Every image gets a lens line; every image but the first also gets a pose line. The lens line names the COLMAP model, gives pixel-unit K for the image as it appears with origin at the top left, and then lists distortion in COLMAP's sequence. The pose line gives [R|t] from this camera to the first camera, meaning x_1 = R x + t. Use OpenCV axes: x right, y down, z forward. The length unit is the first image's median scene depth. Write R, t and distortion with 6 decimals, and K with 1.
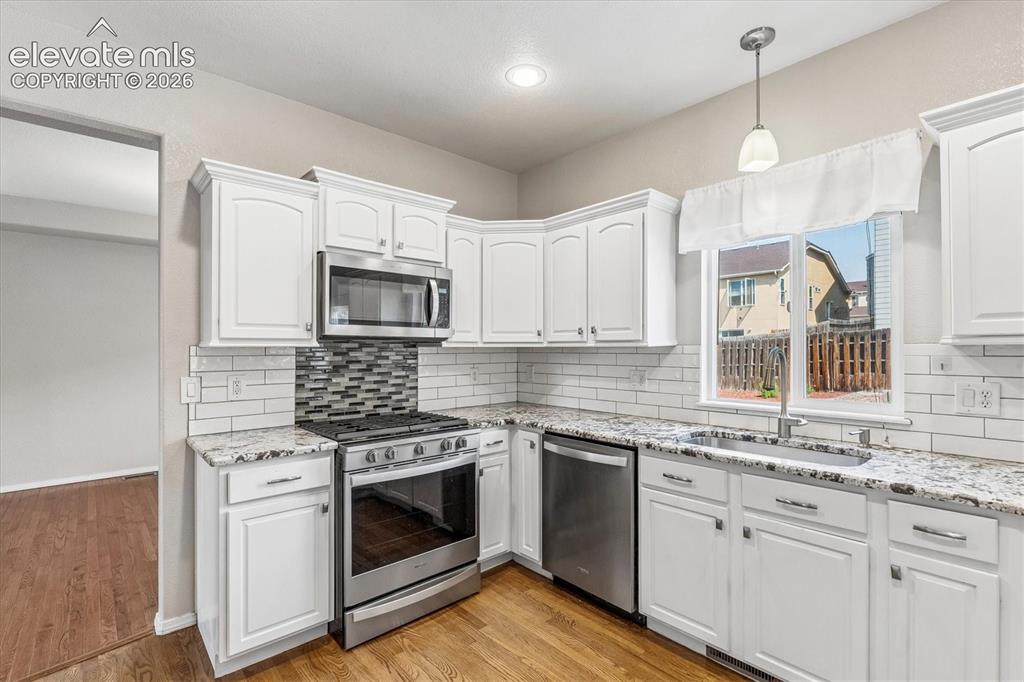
lens RADIAL K [[484.2, 0, 502.7], [0, 484.2, 338.8], [0, 0, 1]] dist [0.001688, -0.000917]
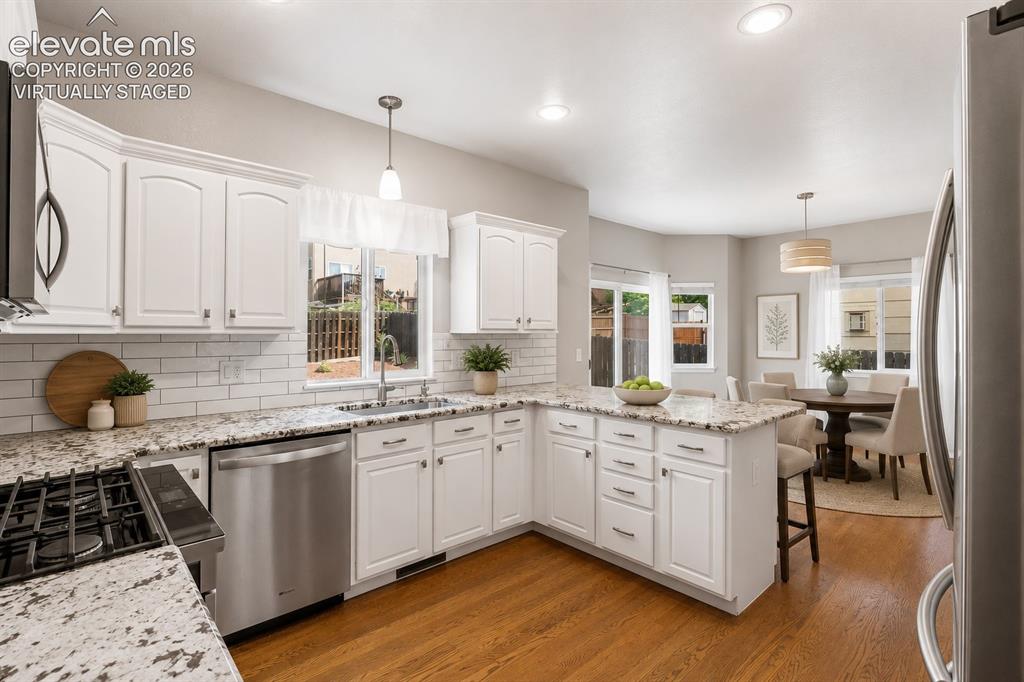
lens RADIAL K [[484.2, 0, 501.5], [0, 484.2, 338.9], [0, 0, 1]] dist [0.001688, -0.000917]
pose [[-0.023871, -0.004428, 0.999705, -0.638777], [-0.017572, 0.999838, 0.004009, 0.014150], [-0.999561, -0.017471, -0.023945, 0.567170]]
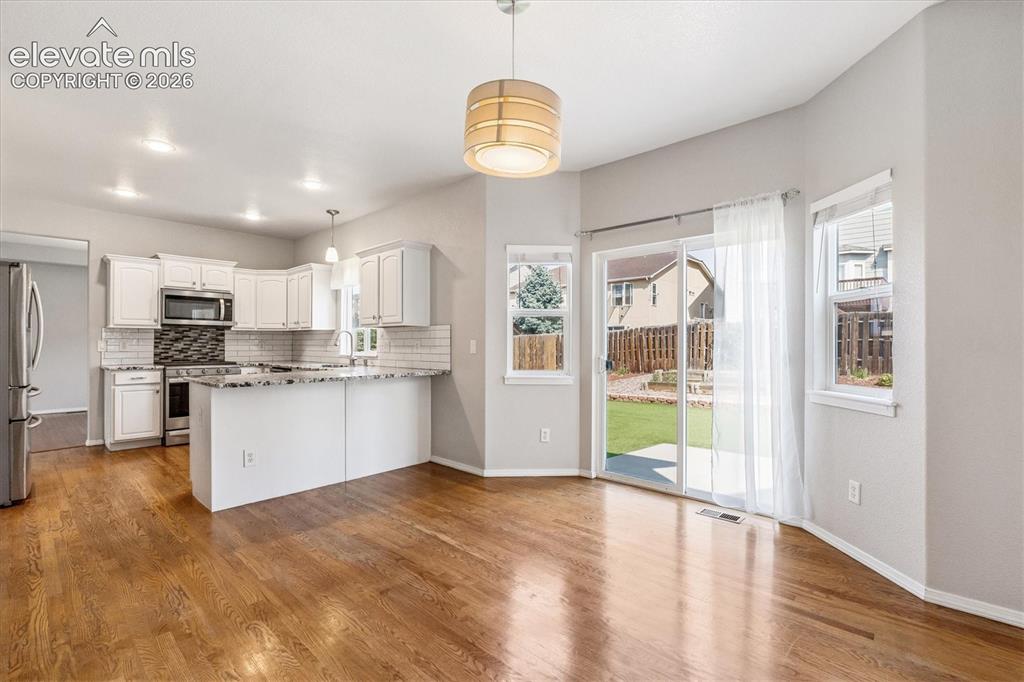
lens RADIAL K [[484.2, 0, 512.2], [0, 484.2, 338.1], [0, 0, 1]] dist [0.001688, -0.000917]
pose [[0.995339, 0.005286, 0.096290, 0.950666], [-0.006037, 0.999954, 0.007505, 0.030380], [-0.096246, -0.008051, 0.995325, -1.312270]]
